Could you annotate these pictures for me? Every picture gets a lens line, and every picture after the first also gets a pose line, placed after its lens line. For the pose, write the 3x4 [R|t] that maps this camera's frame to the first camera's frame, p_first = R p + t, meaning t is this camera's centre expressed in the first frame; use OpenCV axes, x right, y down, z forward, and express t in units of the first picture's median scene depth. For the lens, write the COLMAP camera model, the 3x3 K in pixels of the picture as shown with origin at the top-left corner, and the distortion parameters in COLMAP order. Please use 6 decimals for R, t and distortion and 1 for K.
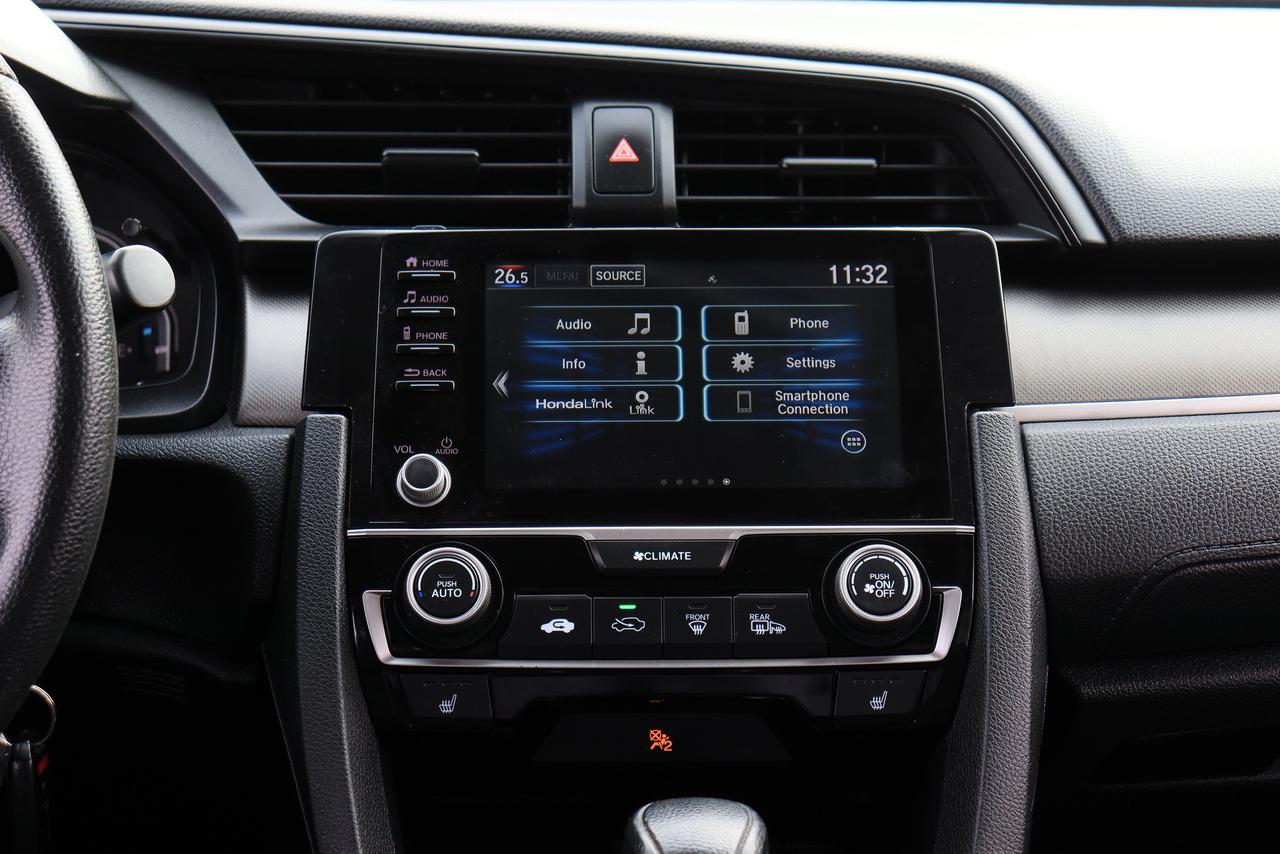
lens RADIAL K [[3070.0, 0, 632.9], [0, 3070.0, 427.0], [0, 0, 1]] dist [0.391664, 0.000000]
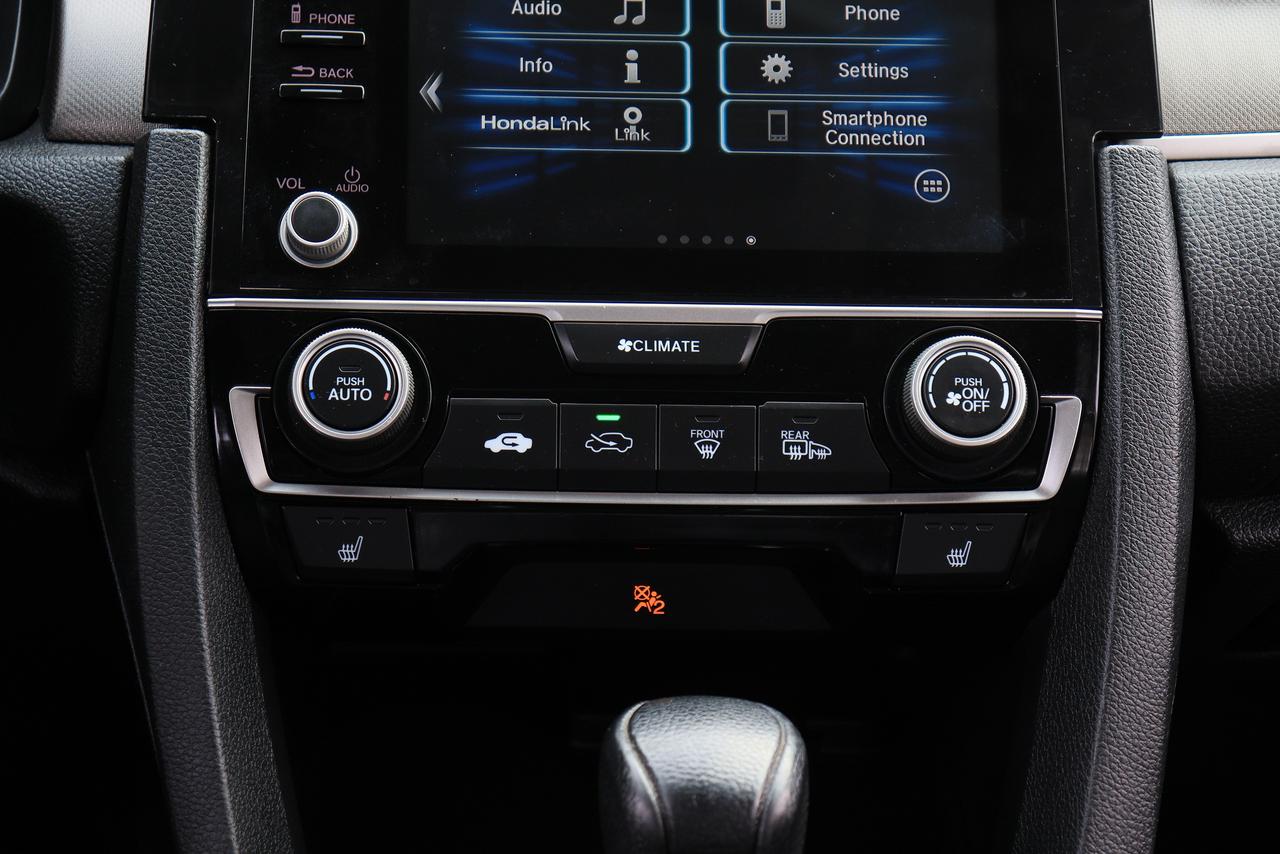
lens RADIAL K [[3070.0, 0, 639.2], [0, 3070.0, 414.6], [0, 0, 1]] dist [0.391664, 0.000000]
pose [[0.999394, 0.018963, 0.029198, -0.015087], [-0.021834, 0.994608, 0.101384, -0.013523], [-0.027118, -0.101960, 0.994419, 0.297789]]
